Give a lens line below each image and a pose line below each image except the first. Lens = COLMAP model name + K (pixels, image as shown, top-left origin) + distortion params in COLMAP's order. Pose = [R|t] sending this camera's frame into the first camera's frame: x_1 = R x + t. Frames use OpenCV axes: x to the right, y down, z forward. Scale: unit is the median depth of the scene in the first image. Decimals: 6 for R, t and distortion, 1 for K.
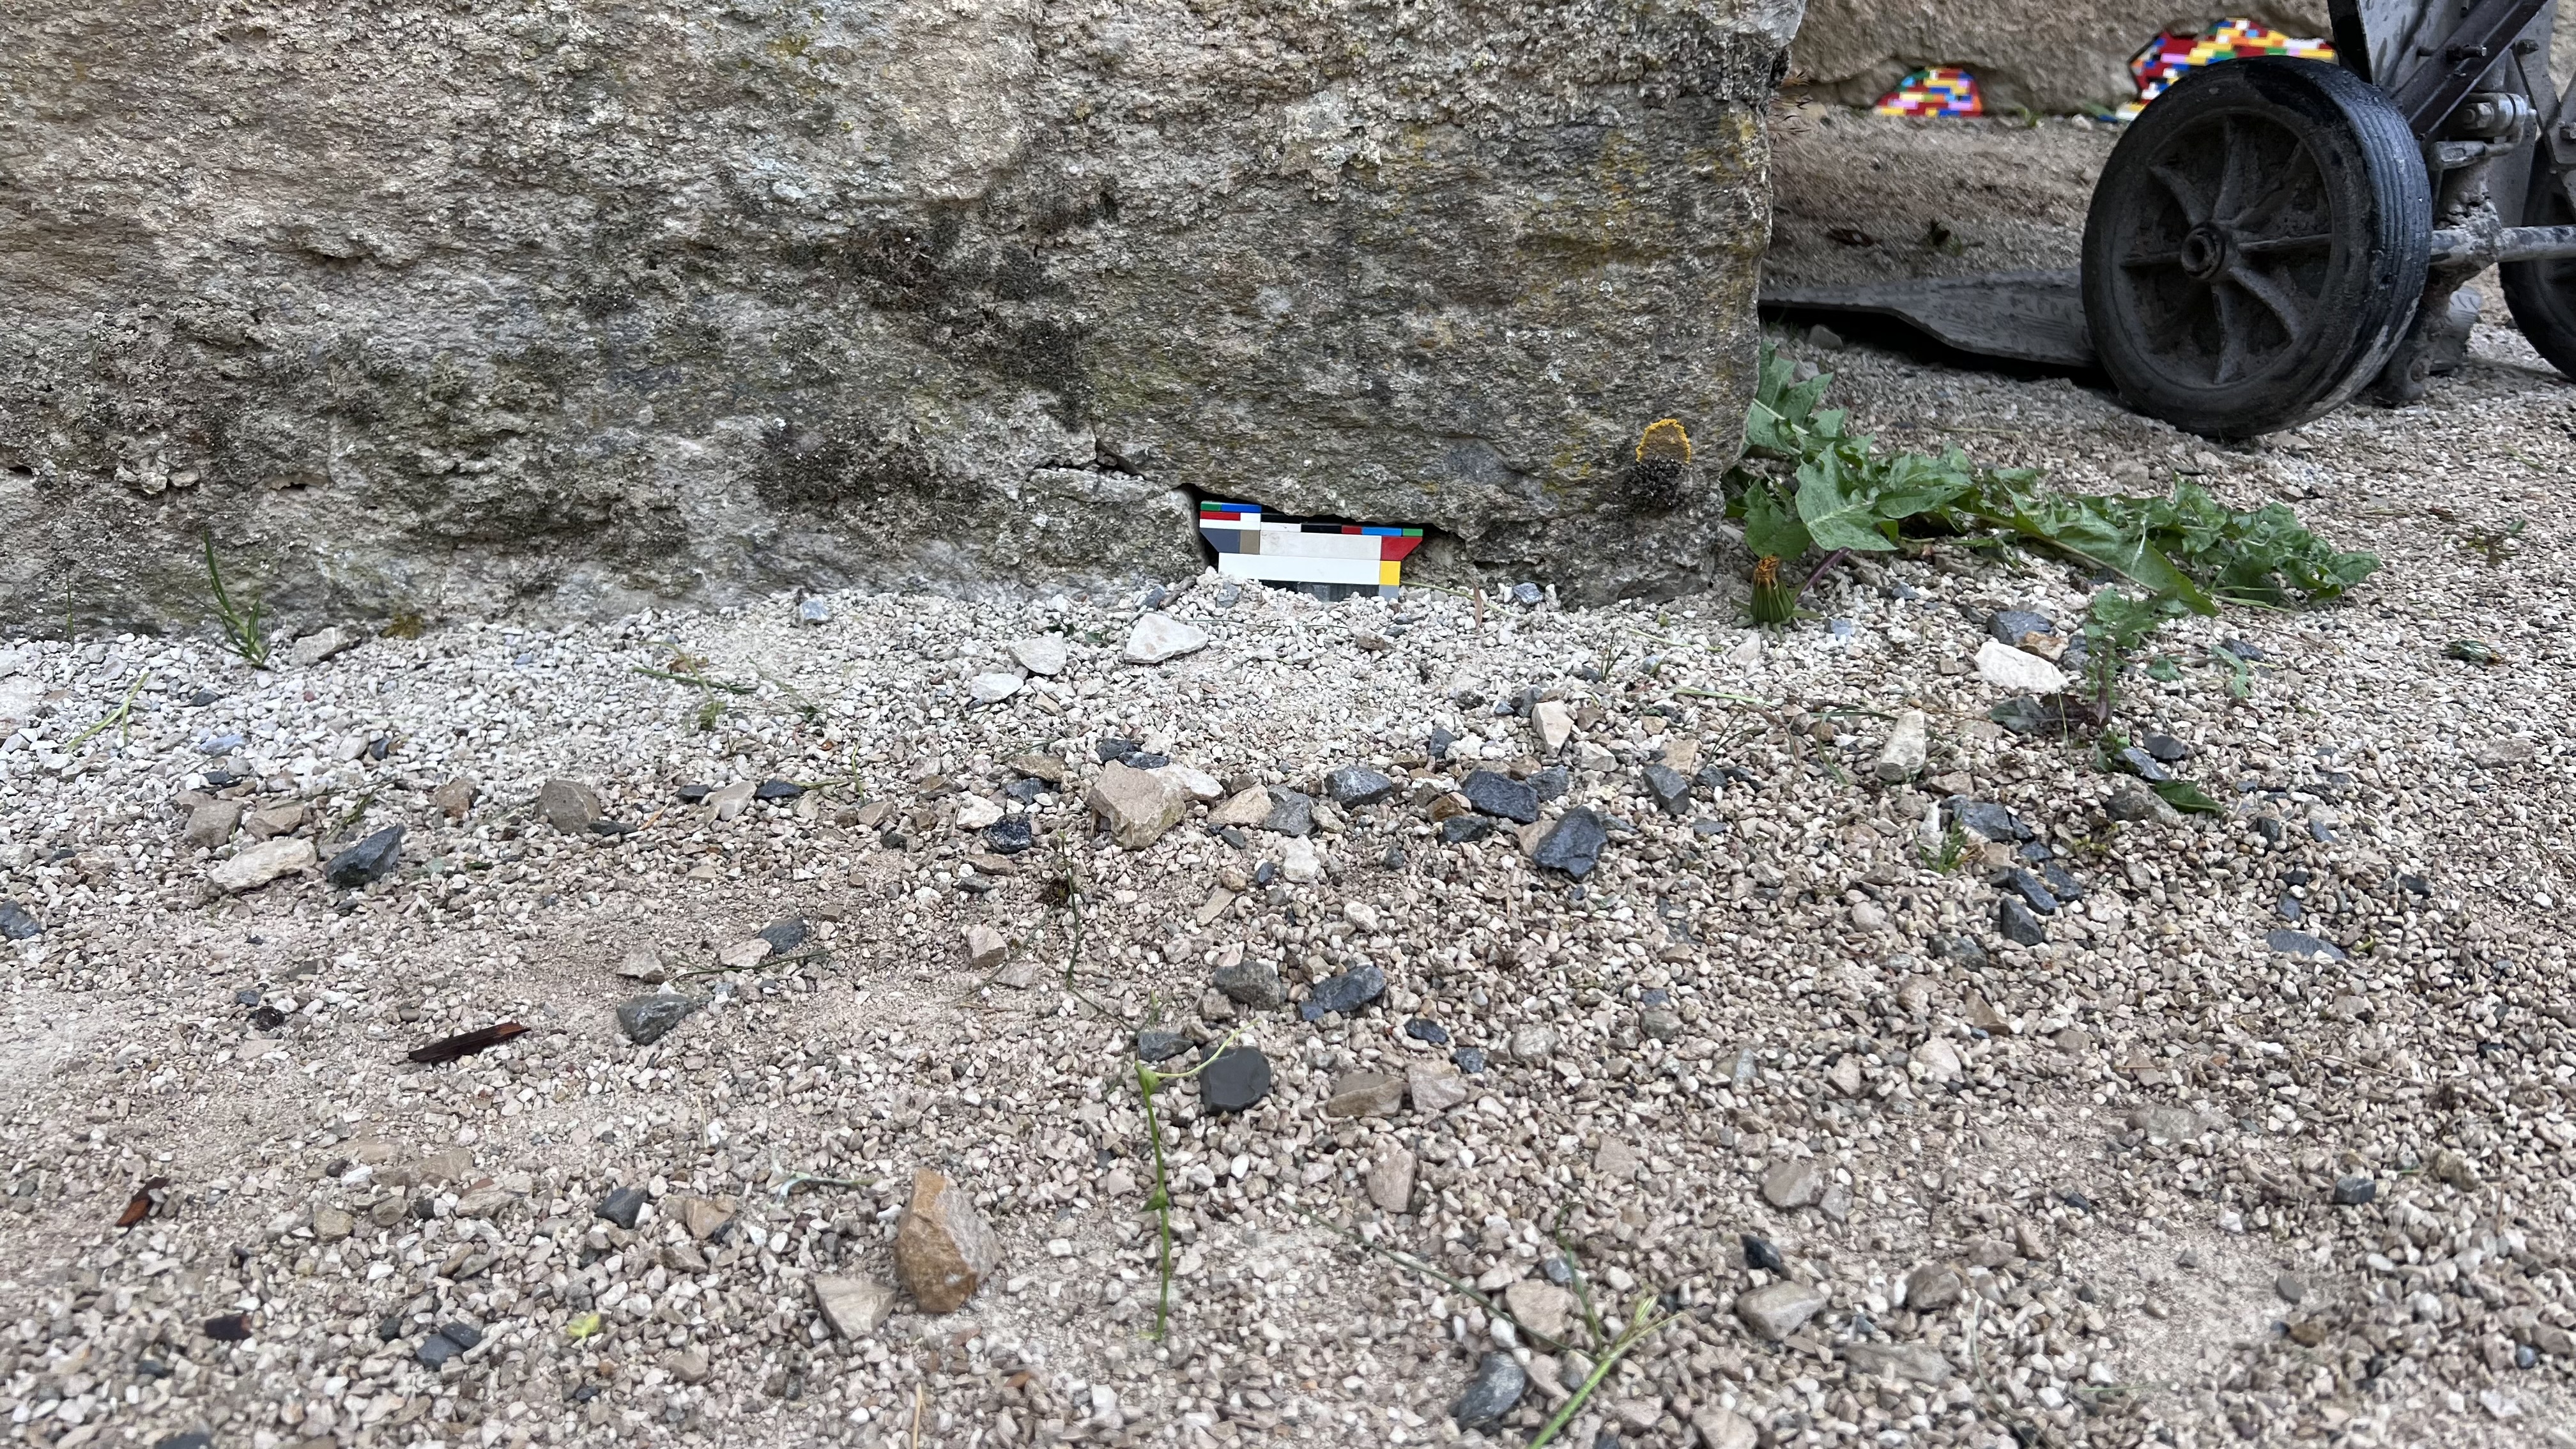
lens RADIAL K [[1942.6, 0, 1282.5], [0, 1942.6, 731.7], [0, 0, 1]] dist [-0.003768, -0.002632]
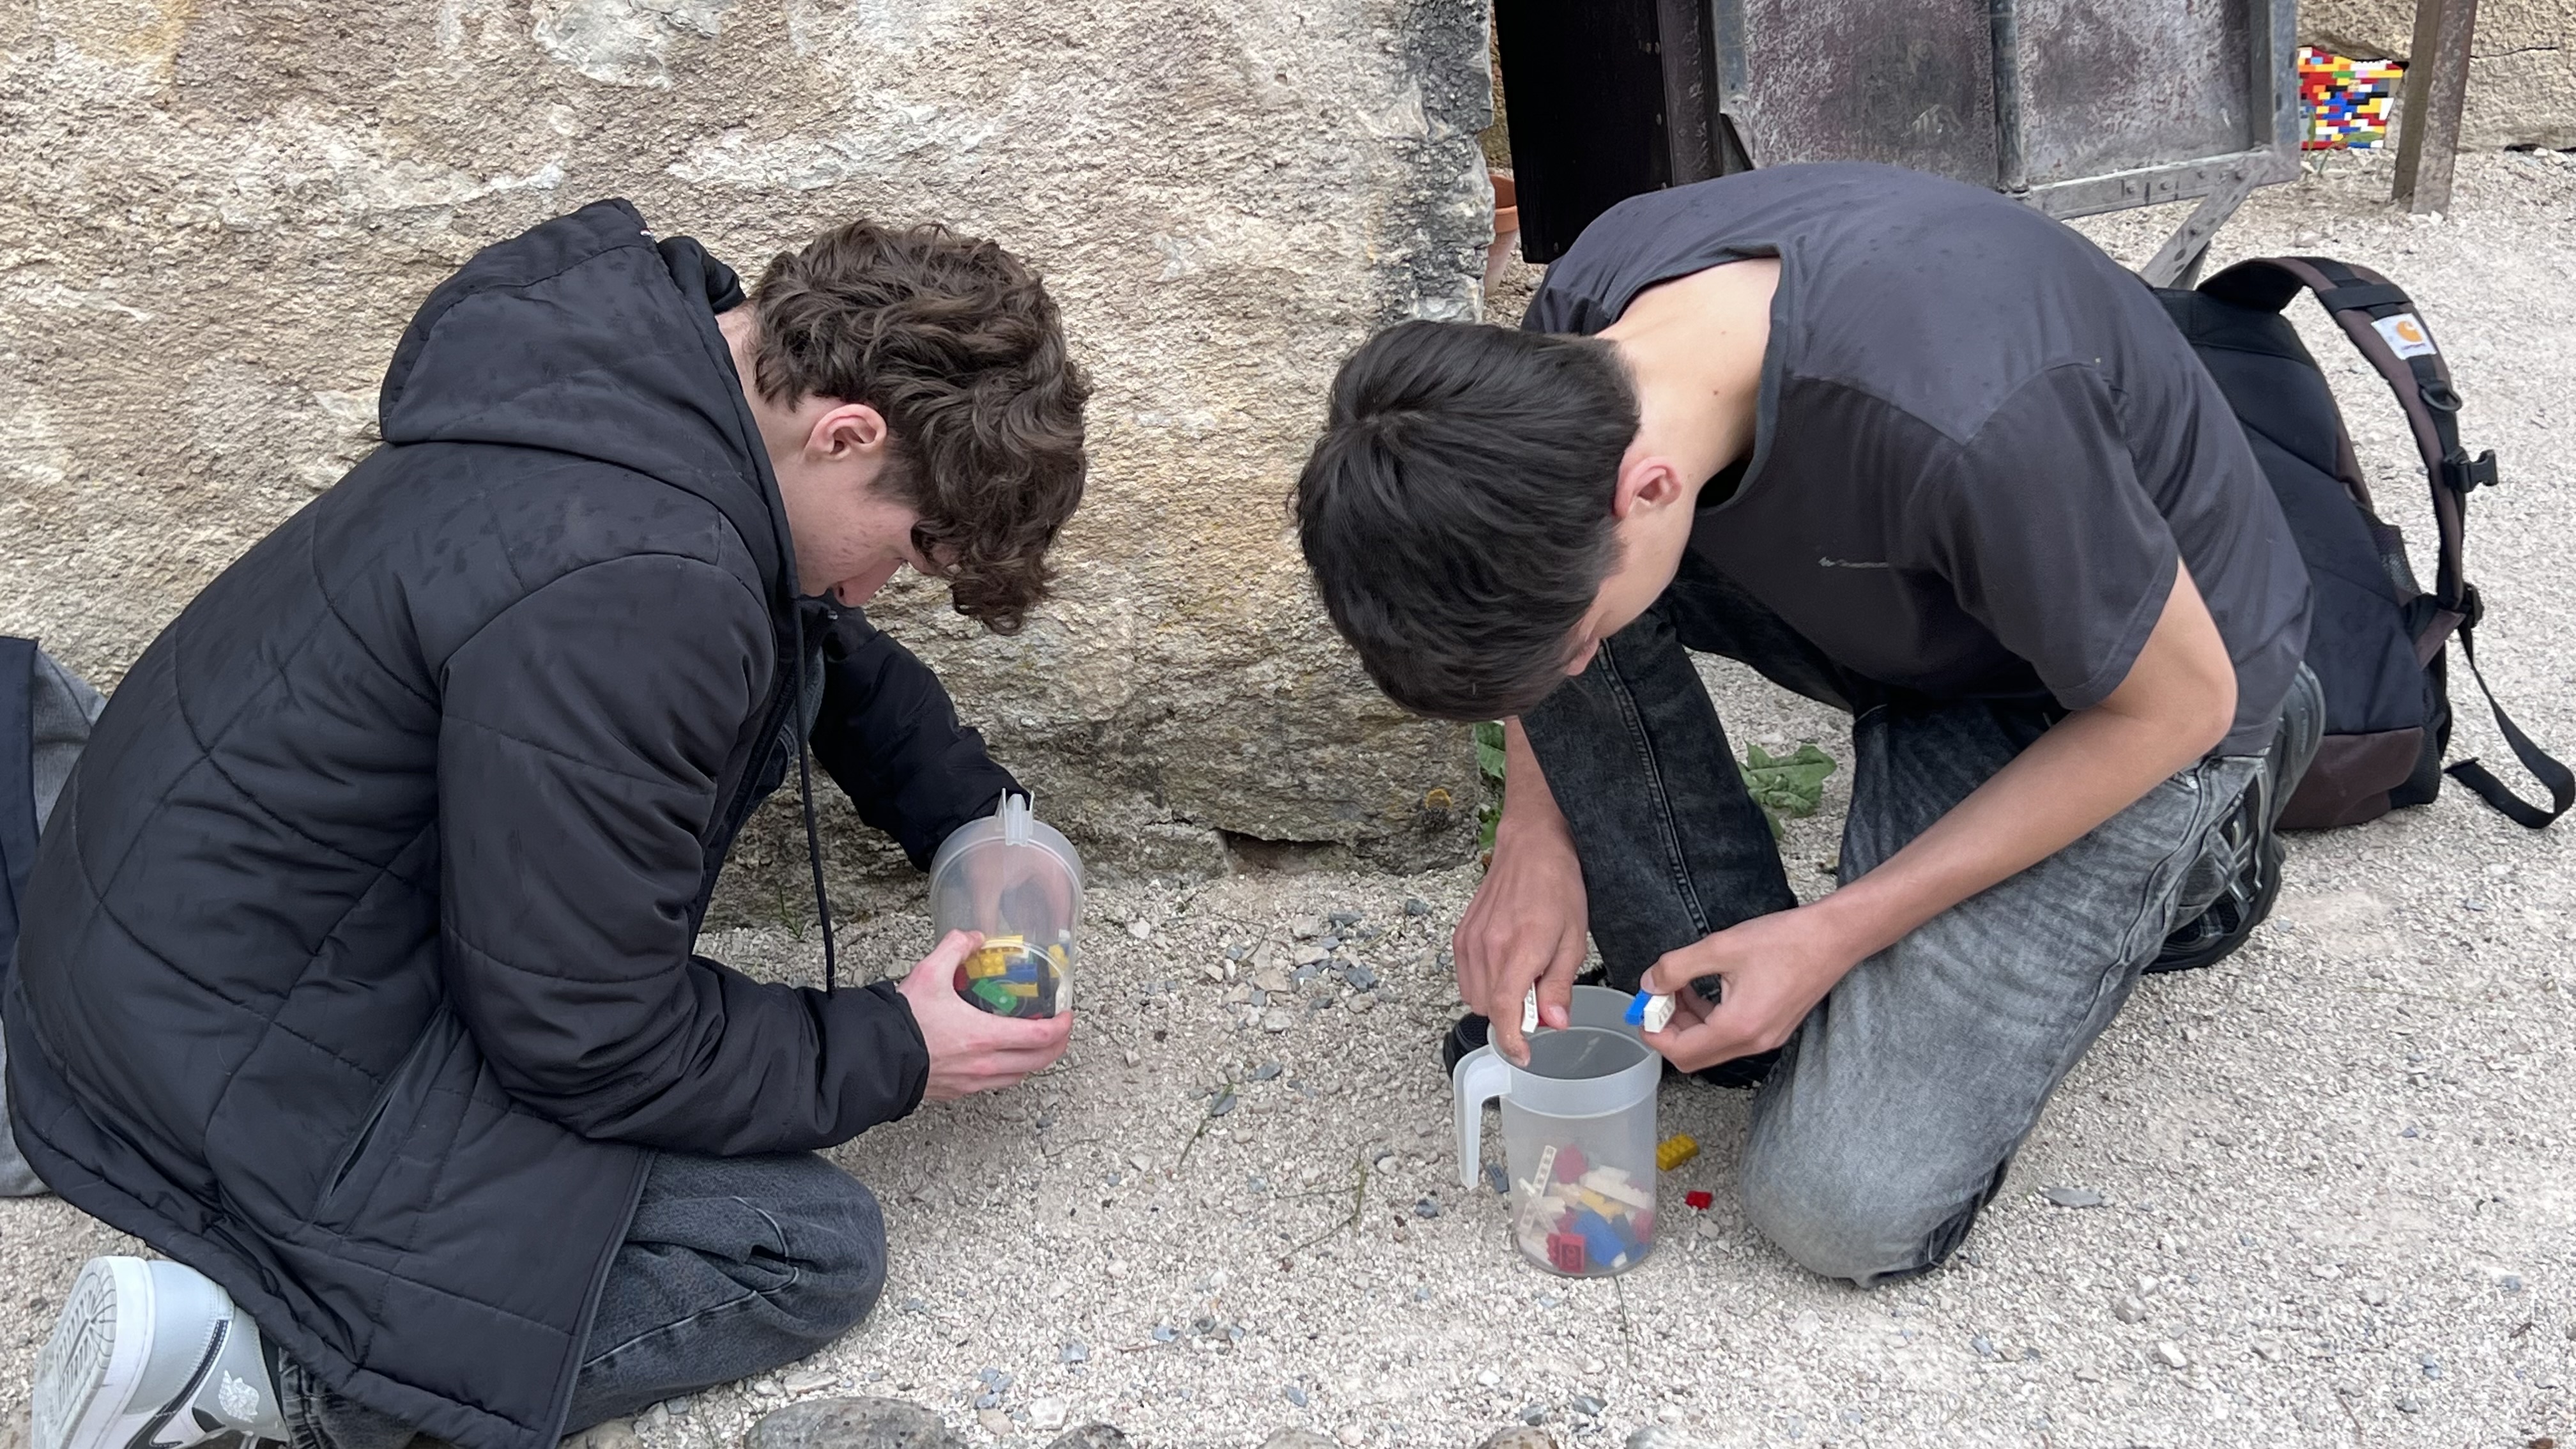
lens RADIAL K [[2992.4, 0, 1292.0], [0, 2992.4, 720.8], [0, 0, 1]] dist [0.146290, 0.000000]
pose [[0.994547, -0.051881, -0.090467, 0.348202], [0.055200, 0.997877, 0.034575, -0.367584], [0.088481, -0.039380, 0.995299, -2.323283]]
